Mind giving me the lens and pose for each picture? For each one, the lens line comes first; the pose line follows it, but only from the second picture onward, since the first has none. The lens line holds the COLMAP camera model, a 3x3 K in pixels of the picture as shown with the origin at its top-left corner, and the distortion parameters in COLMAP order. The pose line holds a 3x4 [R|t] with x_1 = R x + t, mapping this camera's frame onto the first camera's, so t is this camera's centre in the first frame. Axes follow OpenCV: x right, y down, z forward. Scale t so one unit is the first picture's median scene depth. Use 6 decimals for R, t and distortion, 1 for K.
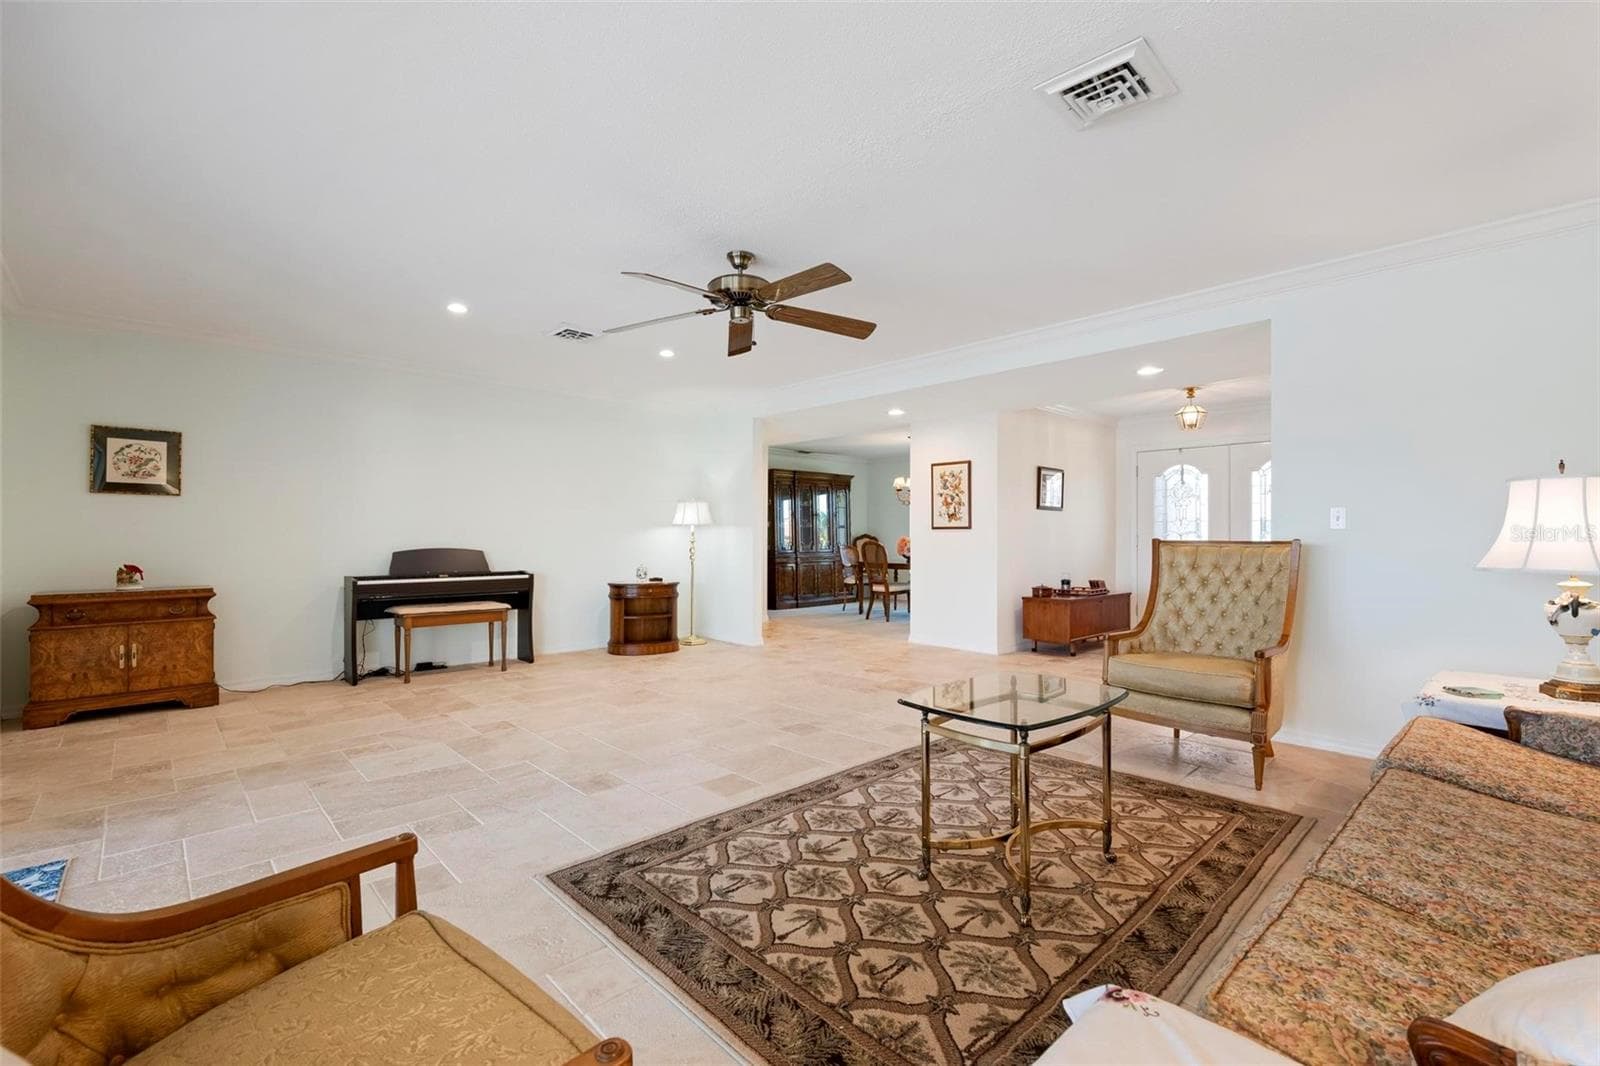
lens RADIAL K [[704.3, 0, 793.2], [0, 704.3, 536.4], [0, 0, 1]] dist [-0.000225, -0.000140]
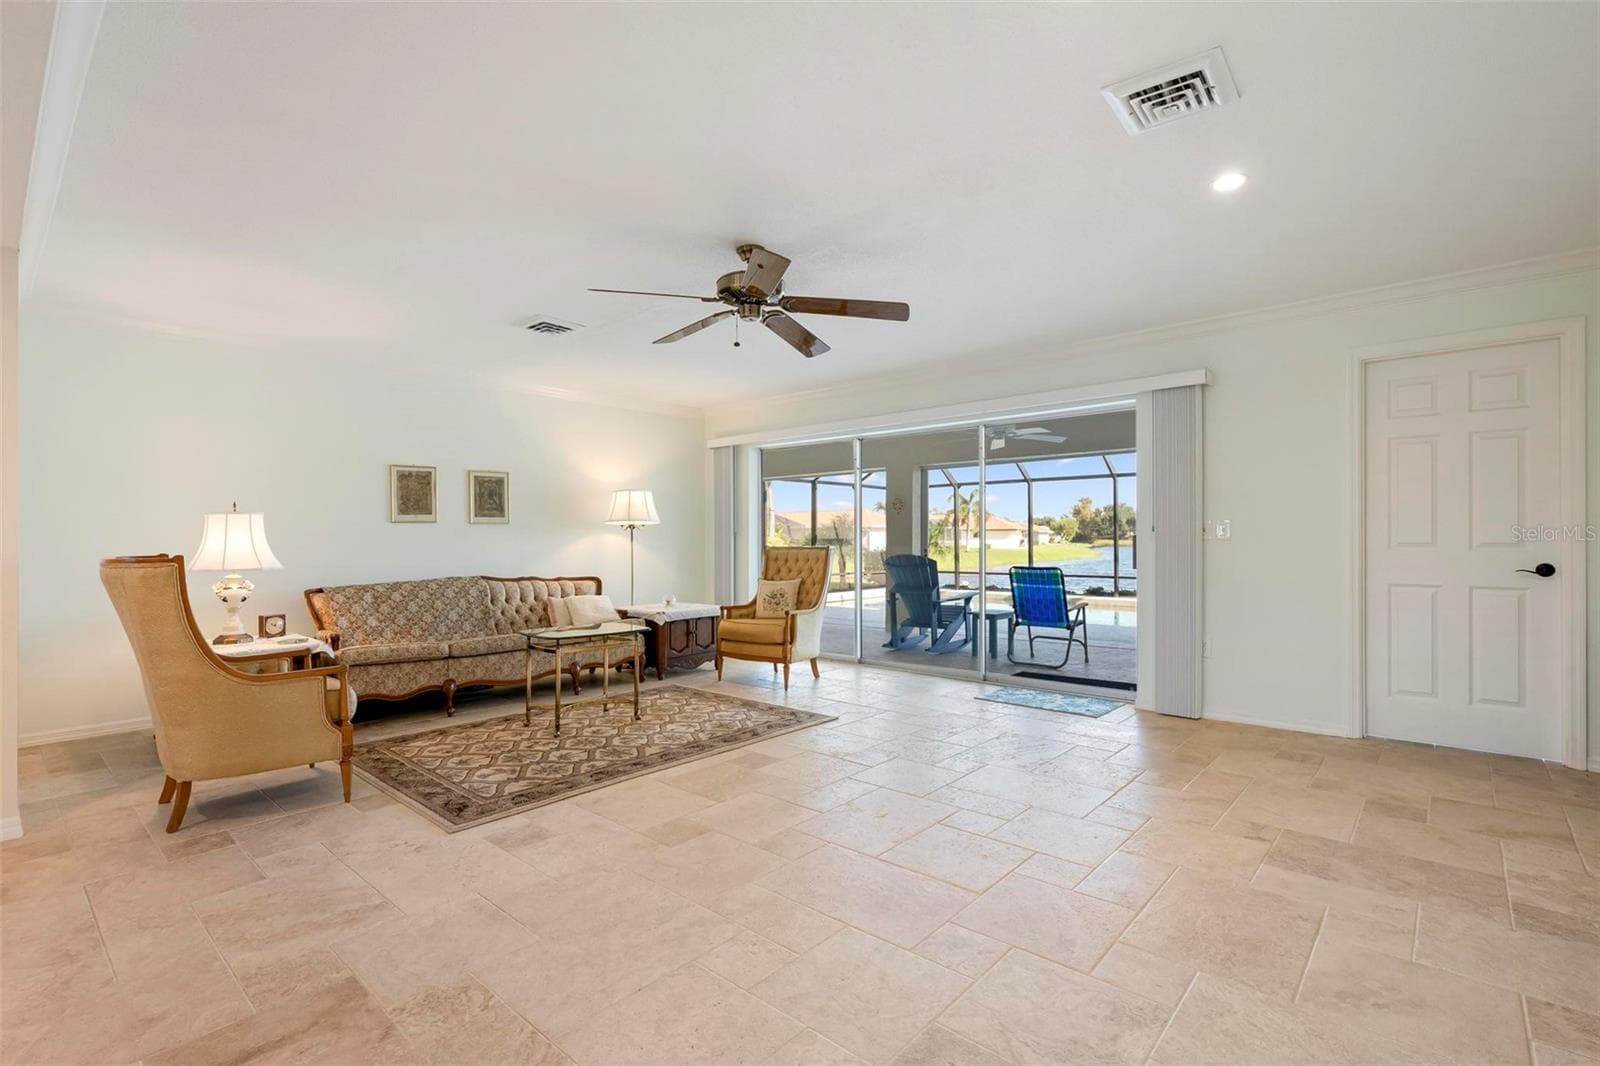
lens RADIAL K [[726.4, 0, 813.9], [0, 726.4, 532.1], [0, 0, 1]] dist [0.000414, -0.000165]
pose [[-0.993579, 0.002796, -0.113109, -0.050303], [0.003824, 0.999953, -0.008873, -0.012783], [0.113079, -0.009248, -0.993543, 2.035831]]
